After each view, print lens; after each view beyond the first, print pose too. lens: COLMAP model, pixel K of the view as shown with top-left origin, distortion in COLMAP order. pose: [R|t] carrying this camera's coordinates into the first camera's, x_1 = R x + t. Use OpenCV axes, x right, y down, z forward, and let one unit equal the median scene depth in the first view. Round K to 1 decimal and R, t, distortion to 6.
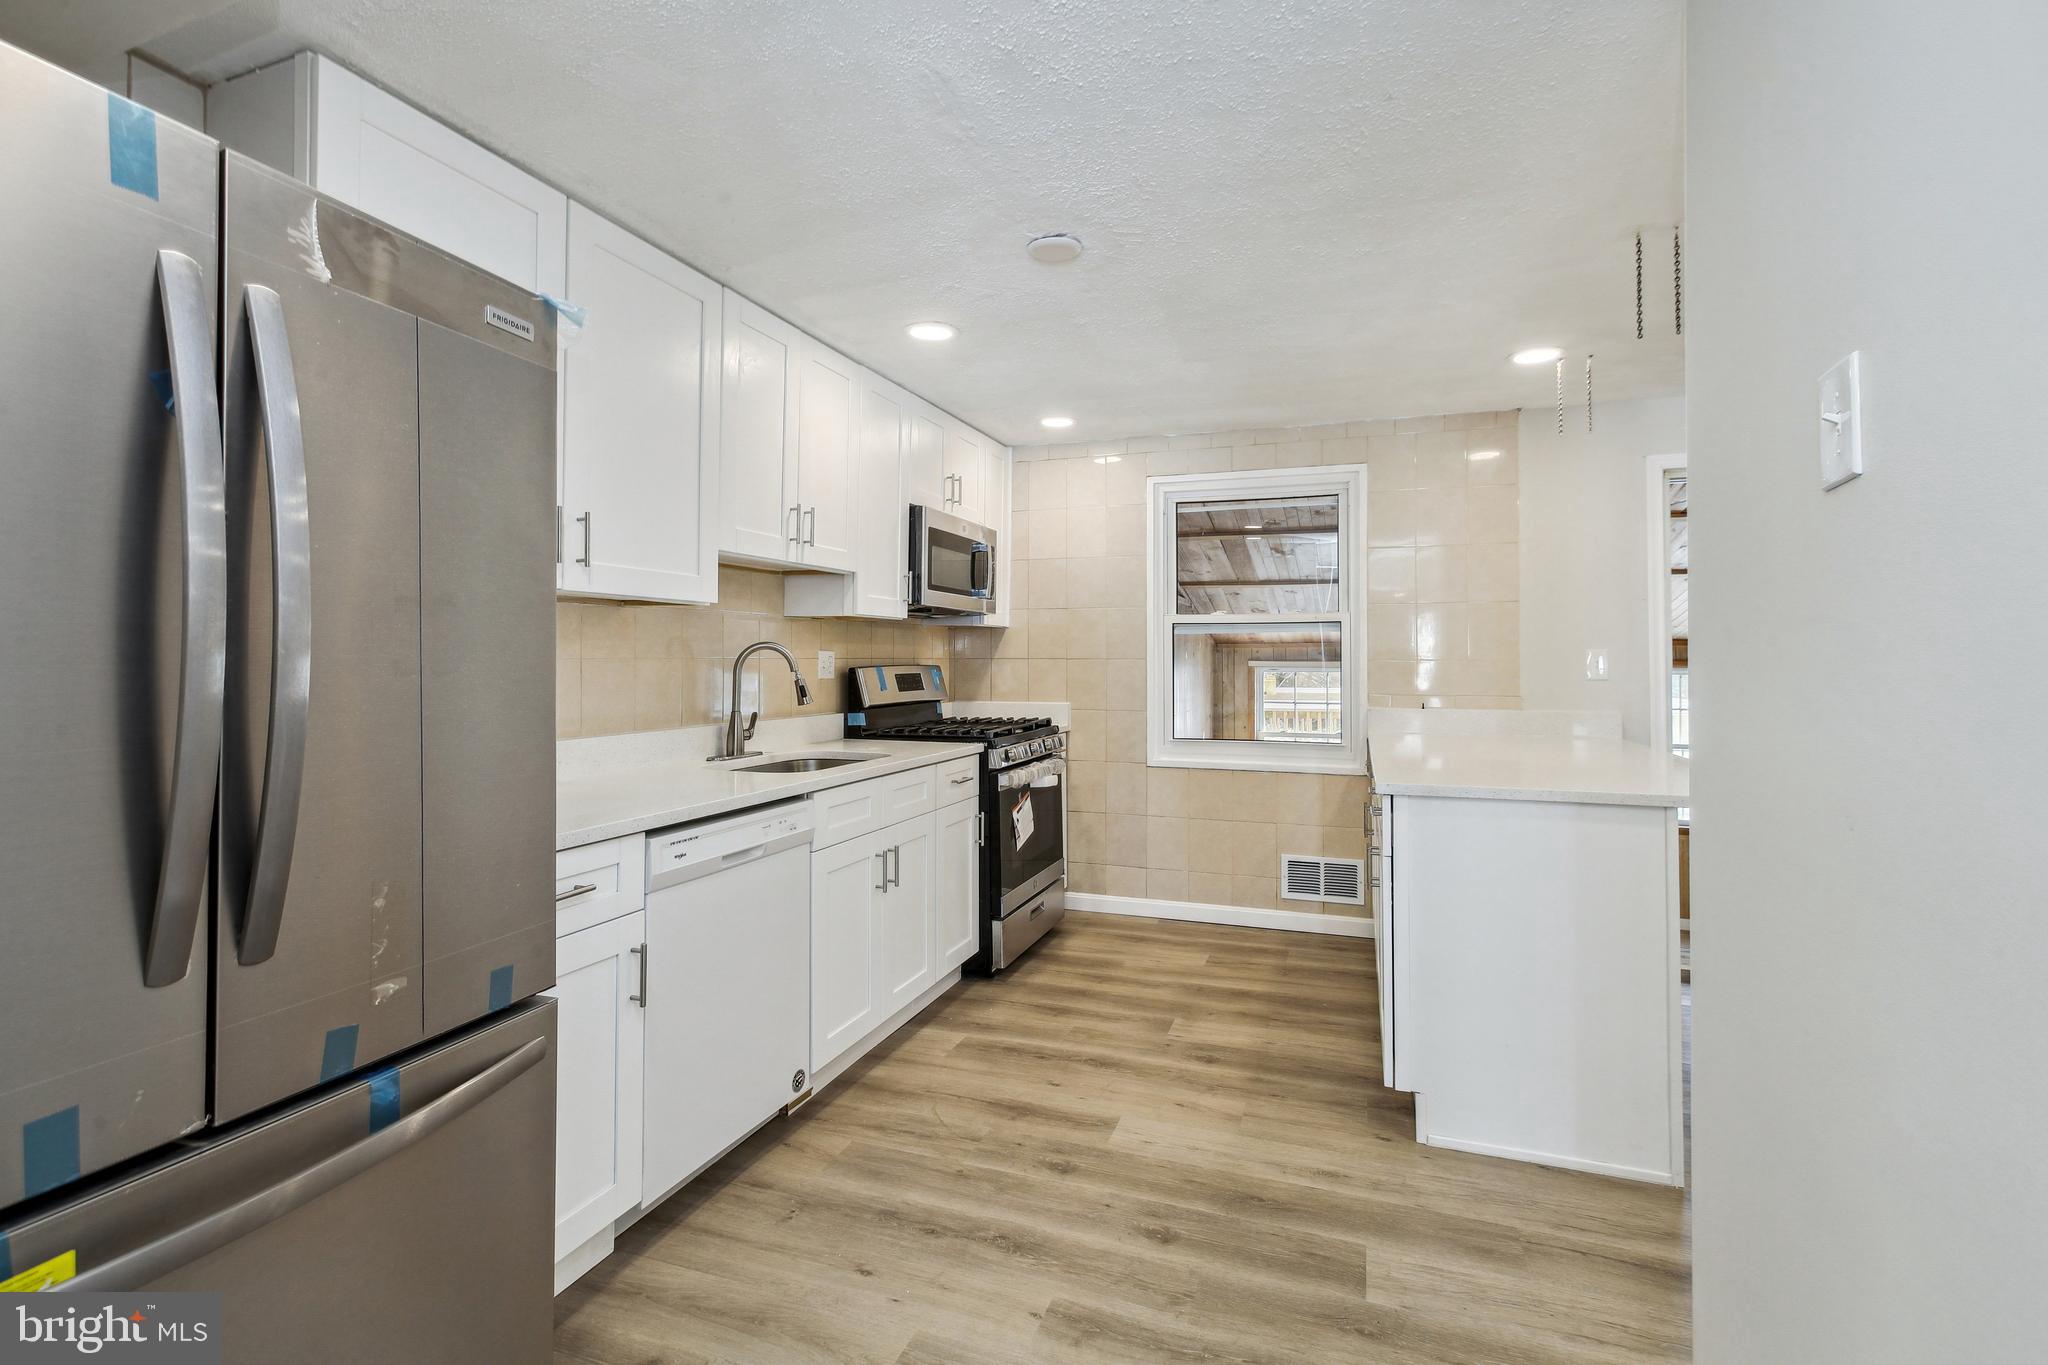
lens RADIAL K [[935.0, 0, 1008.1], [0, 935.0, 664.8], [0, 0, 1]] dist [-0.007378, 0.003737]
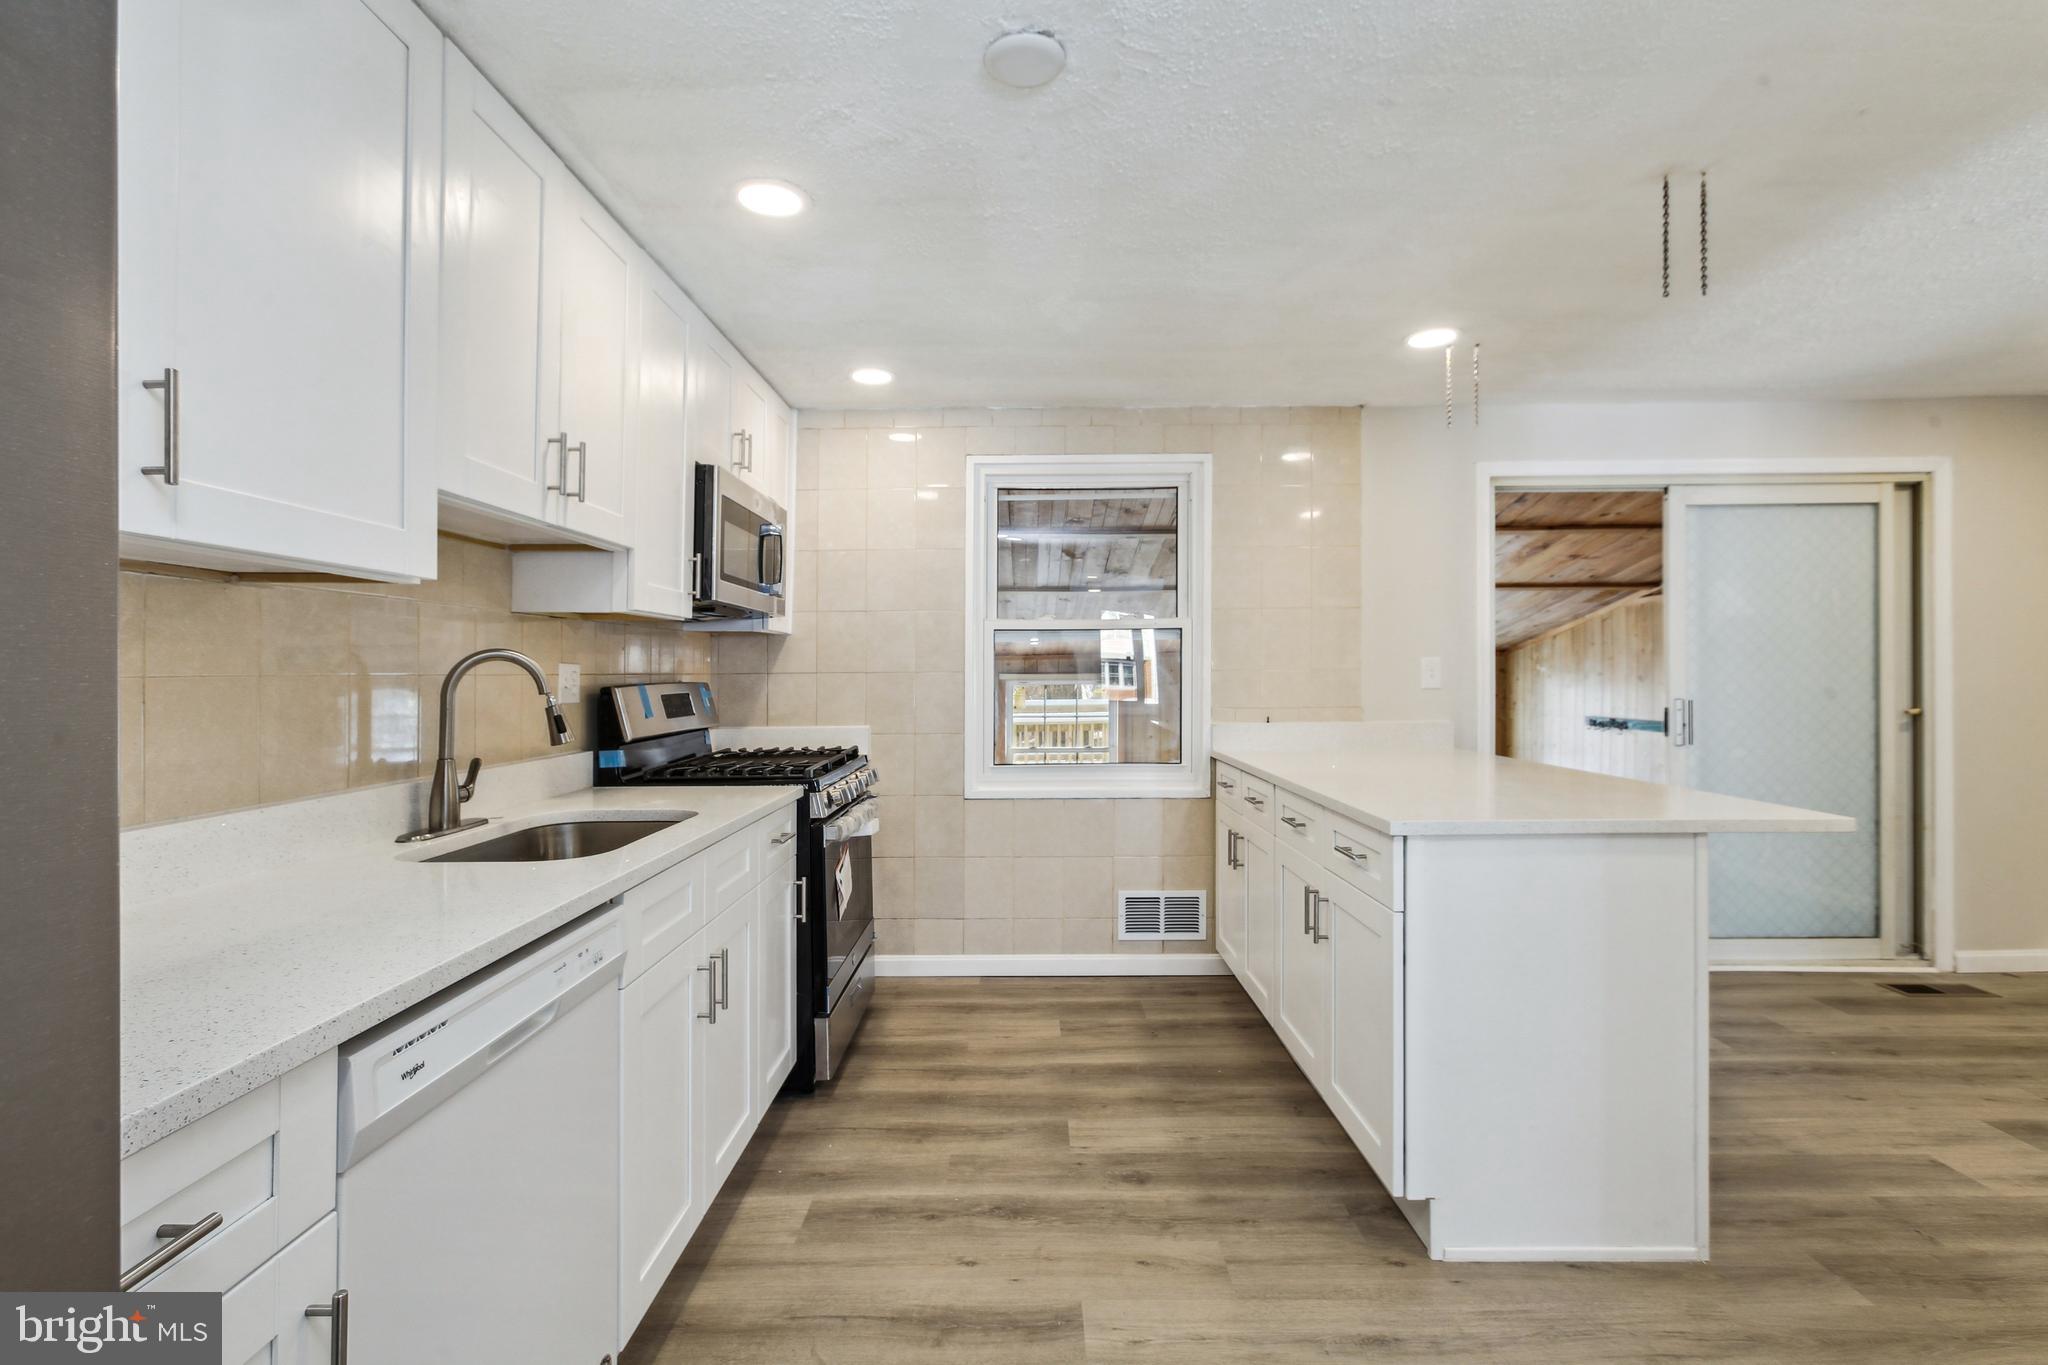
lens RADIAL K [[935.0, 0, 1007.8], [0, 935.0, 673.1], [0, 0, 1]] dist [-0.007378, 0.003737]
pose [[0.943528, -0.008758, 0.331177, -0.120099], [0.011134, 0.999924, -0.005277, -0.000387], [-0.331105, 0.008667, 0.943554, 0.238486]]
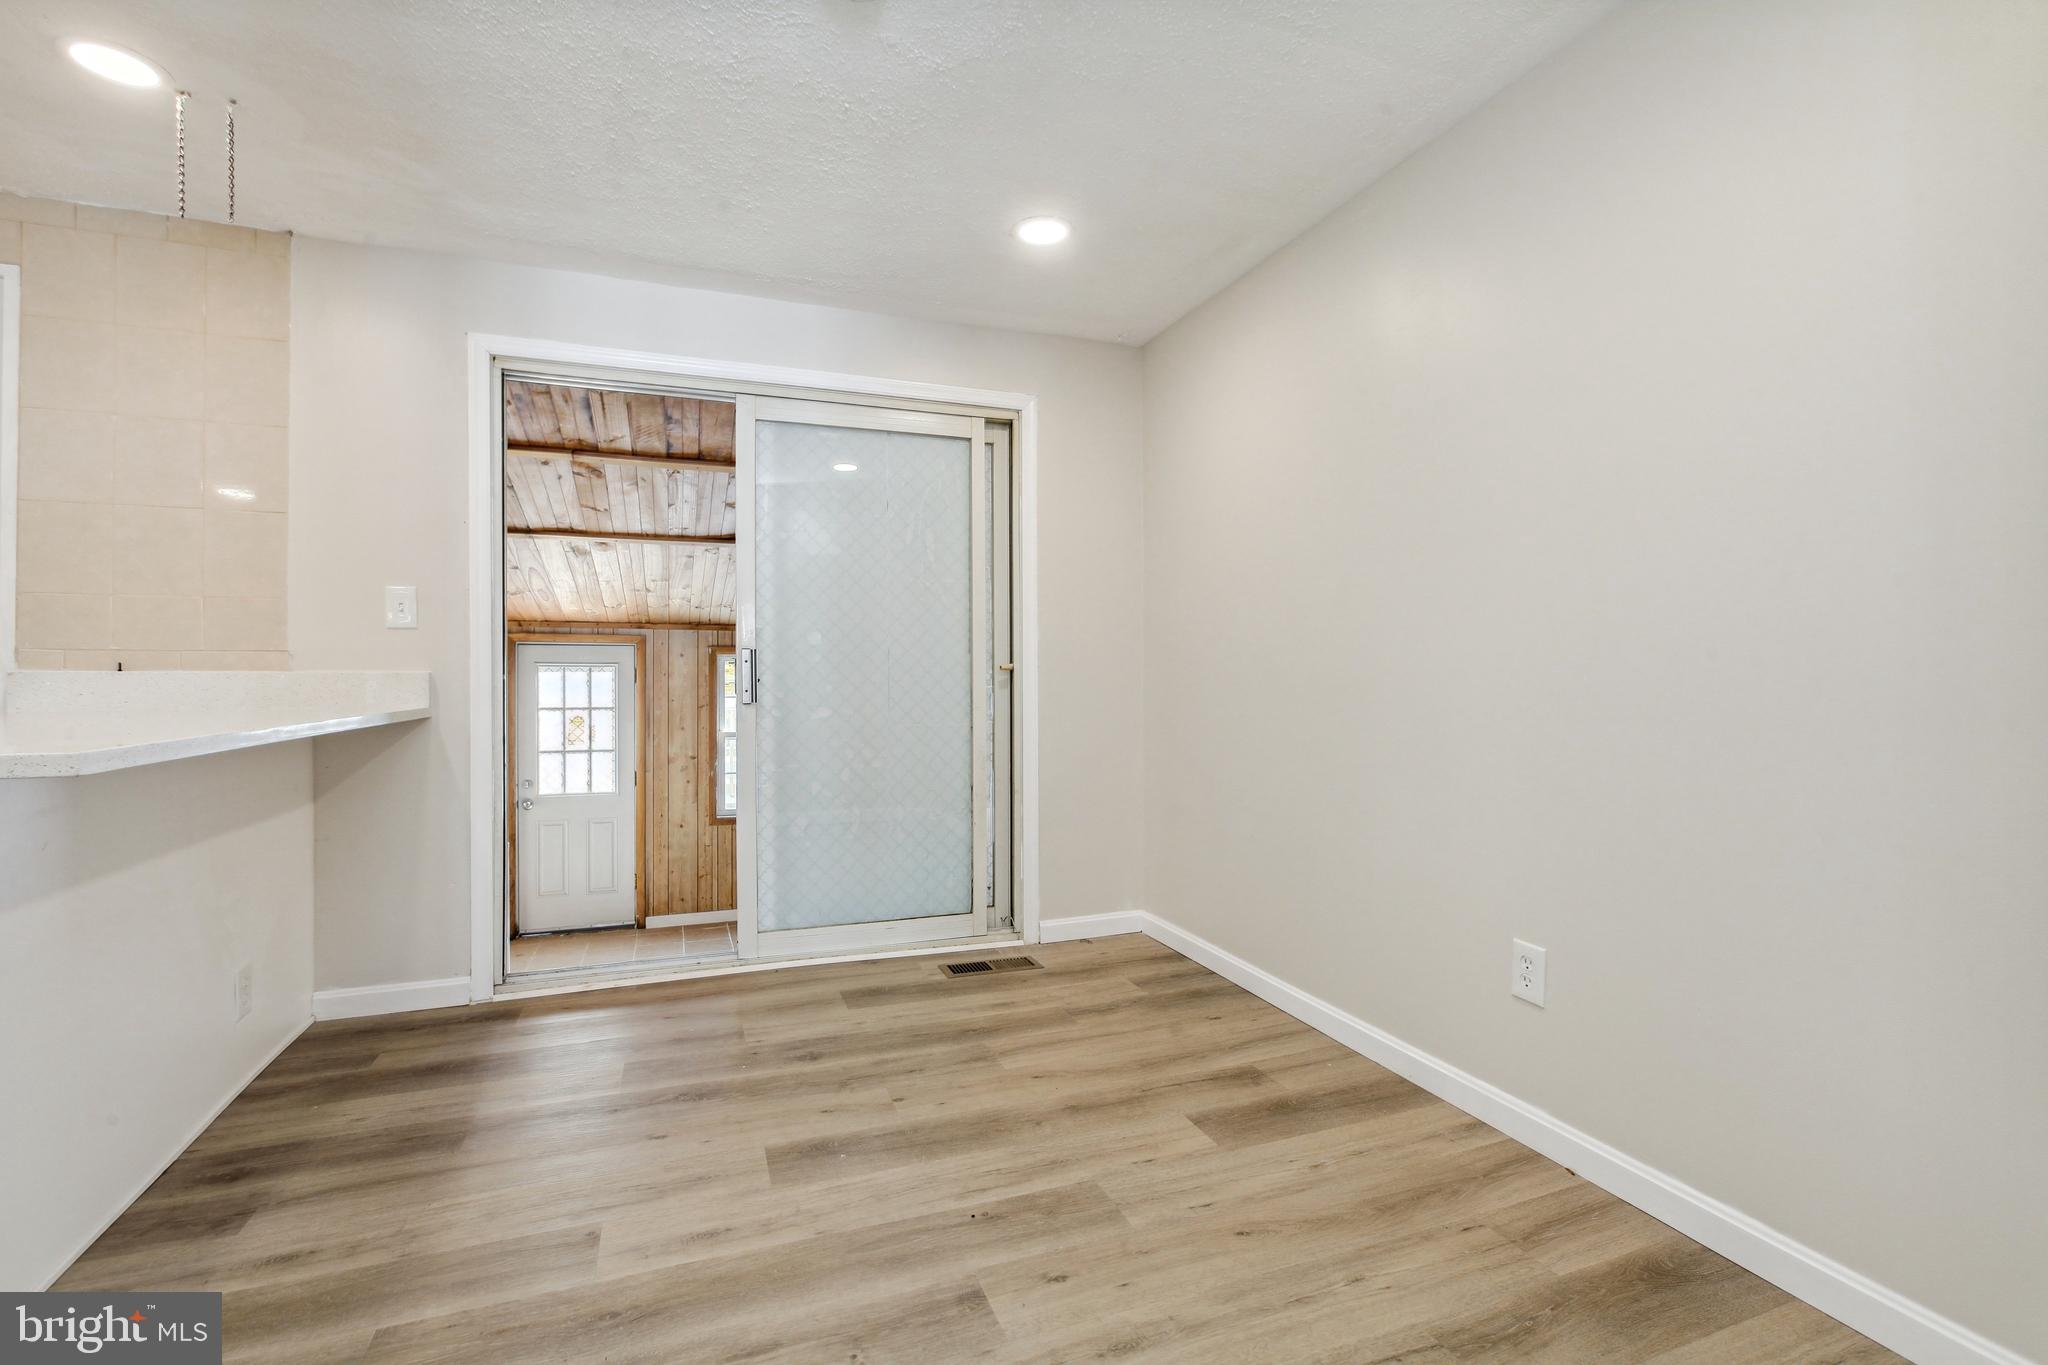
lens RADIAL K [[935.0, 0, 1027.5], [0, 935.0, 686.2], [0, 0, 1]] dist [-0.007378, 0.003737]
pose [[0.760760, -0.006867, 0.648997, 0.553546], [0.002266, 0.999966, 0.007924, 0.059035], [-0.649029, -0.004558, 0.760750, 0.134357]]
